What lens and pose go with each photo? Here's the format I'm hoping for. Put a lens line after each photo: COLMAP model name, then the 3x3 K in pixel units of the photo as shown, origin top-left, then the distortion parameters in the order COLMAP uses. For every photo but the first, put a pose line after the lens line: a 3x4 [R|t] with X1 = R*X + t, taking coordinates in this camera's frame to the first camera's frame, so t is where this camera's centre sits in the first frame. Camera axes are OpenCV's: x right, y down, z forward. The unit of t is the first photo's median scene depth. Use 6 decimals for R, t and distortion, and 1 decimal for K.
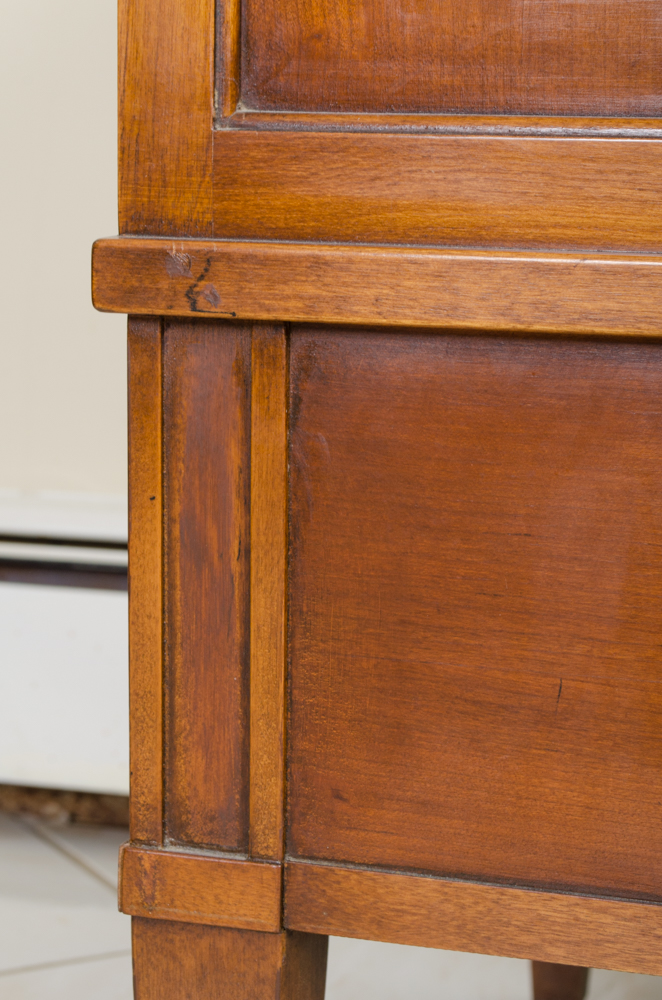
lens RADIAL K [[2449.5, 0, 331.0], [0, 2449.5, 500.0], [0, 0, 1]] dist [0.017963, -0.054235]
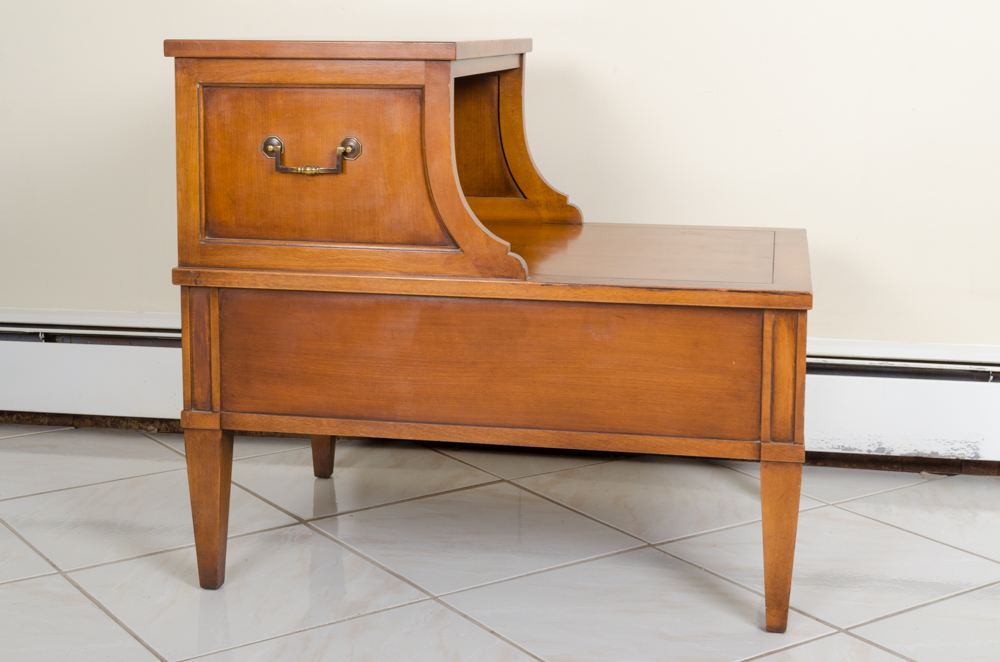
lens RADIAL K [[1510.5, 0, 504.2], [0, 1510.5, 194.6], [0, 0, 1]] dist [0.012245, -0.098487]
pose [[0.990748, -0.022154, 0.133894, 0.129272], [0.028413, 0.998582, -0.045020, -0.100278], [-0.132707, 0.048408, 0.989973, -1.726355]]
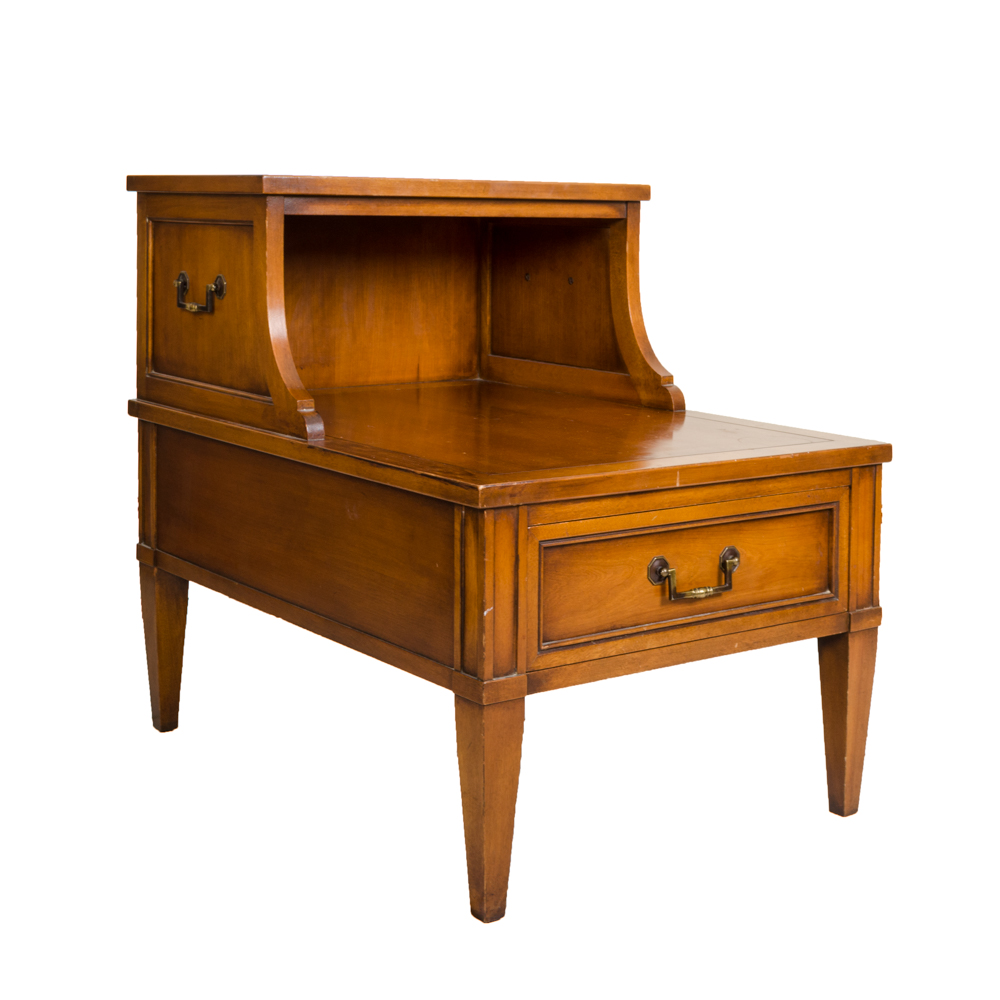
lens RADIAL K [[1676.1, 0, 499.0], [0, 1676.1, 389.1], [0, 0, 1]] dist [-0.103528, 0.043497]
pose [[0.827662, 0.067003, -0.557213, 2.148233], [-0.097901, 0.994862, -0.025789, -0.110546], [0.552622, 0.075896, 0.829969, -1.143364]]
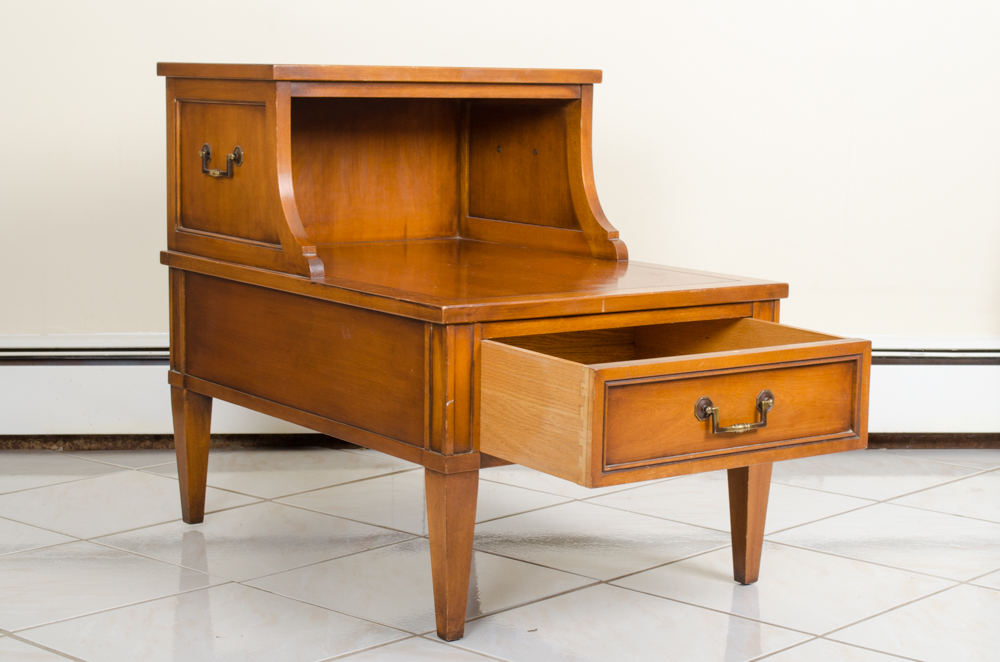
lens RADIAL K [[1838.5, 0, 500.0], [0, 1838.5, 331.0], [0, 0, 1]] dist [-0.057831, -0.030224]
pose [[0.821907, 0.082048, -0.563682, 2.751446], [-0.097590, 0.995223, 0.002565, -0.016259], [0.561200, 0.052901, 0.825988, -1.845786]]
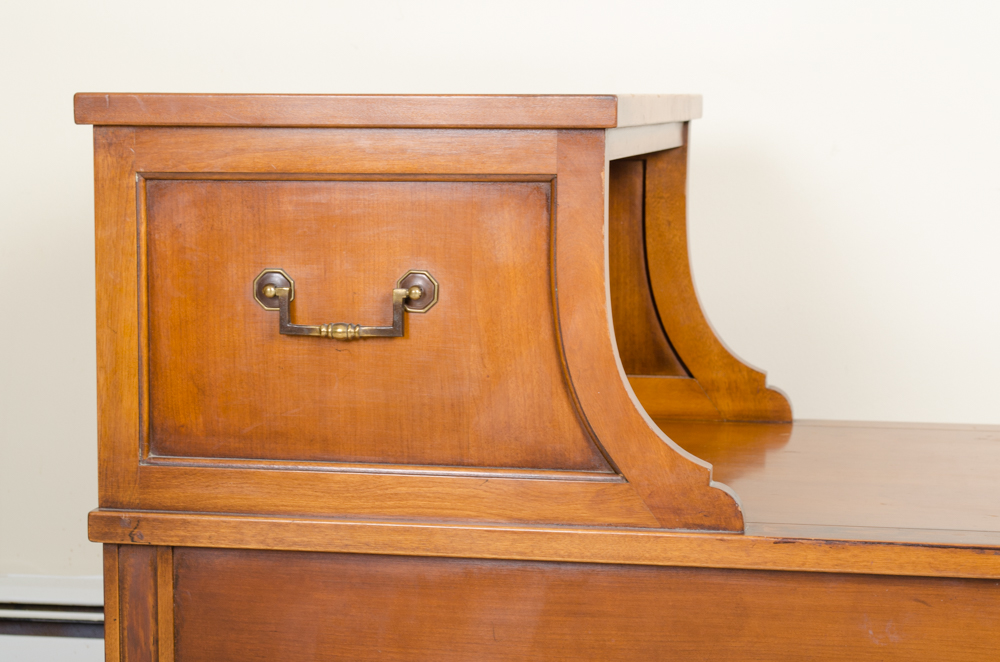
lens RADIAL K [[2344.3, 0, 500.0], [0, 2344.3, 331.0], [0, 0, 1]] dist [0.045920, 0.093924]
pose [[0.991263, -0.024289, 0.129645, 0.007017], [0.031812, 0.997908, -0.056277, -0.141000], [-0.128007, 0.059910, 0.989962, -1.305026]]
